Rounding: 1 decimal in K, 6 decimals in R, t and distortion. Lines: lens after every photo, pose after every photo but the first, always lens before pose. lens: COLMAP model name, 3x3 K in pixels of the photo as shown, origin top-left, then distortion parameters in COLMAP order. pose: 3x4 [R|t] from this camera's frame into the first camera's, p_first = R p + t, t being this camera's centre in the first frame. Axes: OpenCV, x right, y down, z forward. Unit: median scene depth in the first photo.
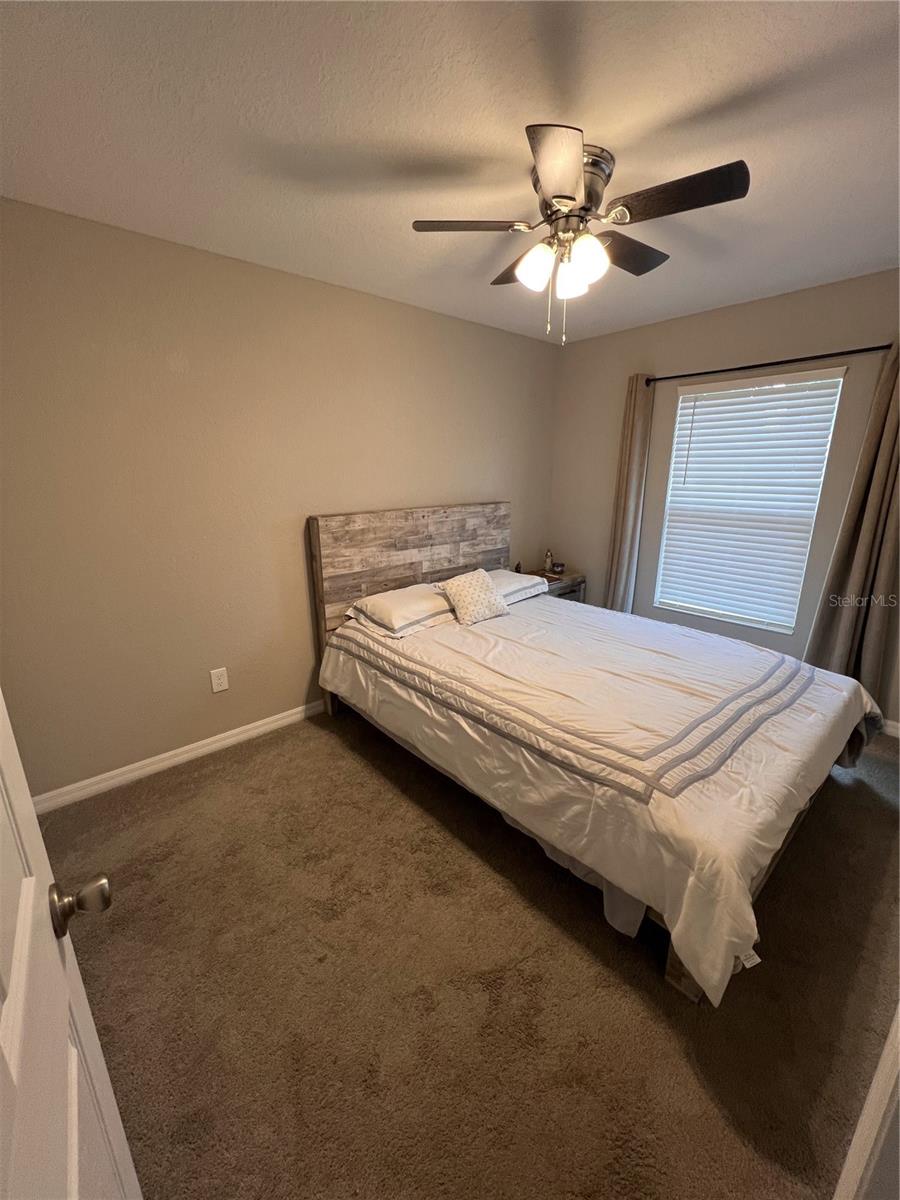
lens RADIAL K [[477.7, 0, 450.2], [0, 477.7, 601.3], [0, 0, 1]] dist [-0.000987, -0.000073]
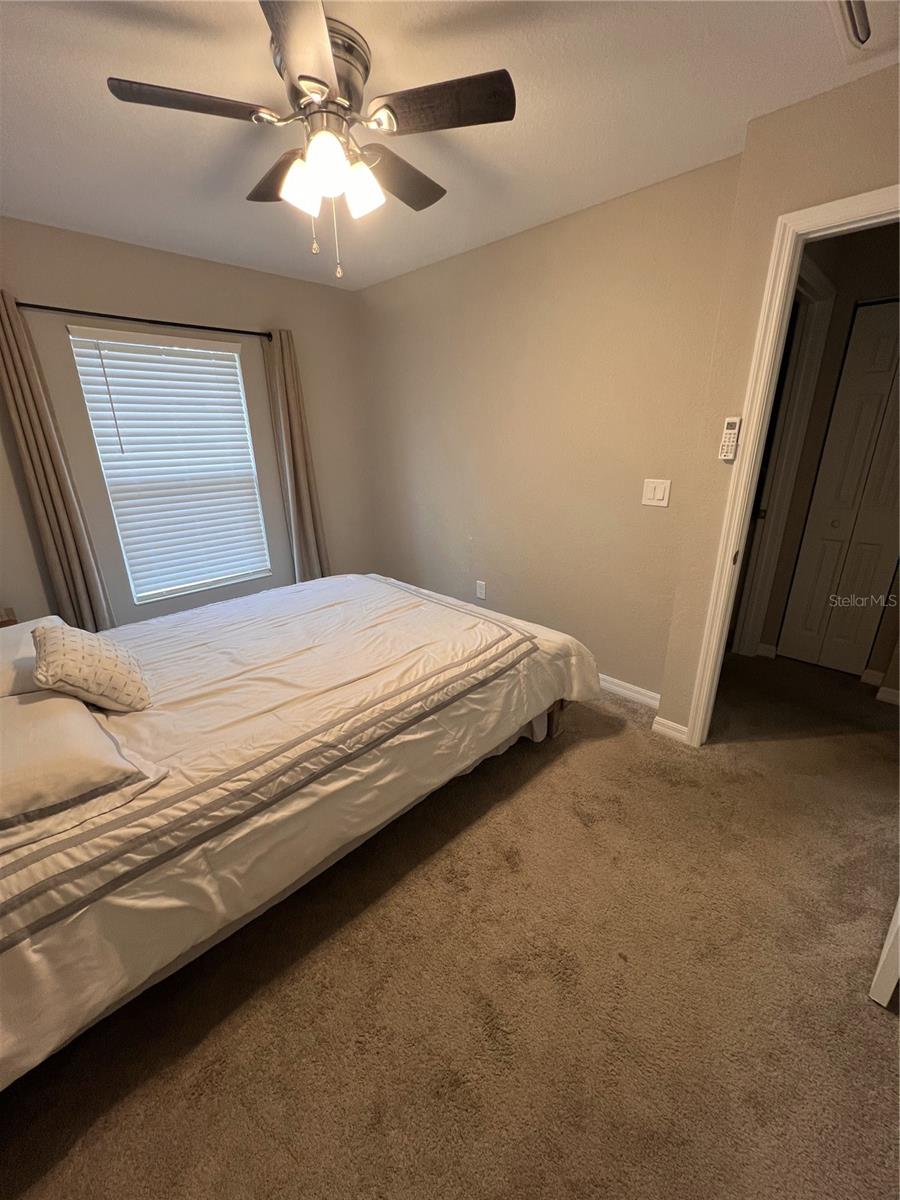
lens RADIAL K [[477.7, 0, 451.3], [0, 477.7, 596.9], [0, 0, 1]] dist [-0.000987, -0.000073]
pose [[-0.055773, -0.323451, 0.944600, -0.625457], [0.281533, 0.902589, 0.325689, -0.196632], [-0.957929, 0.284101, 0.040722, 0.751589]]
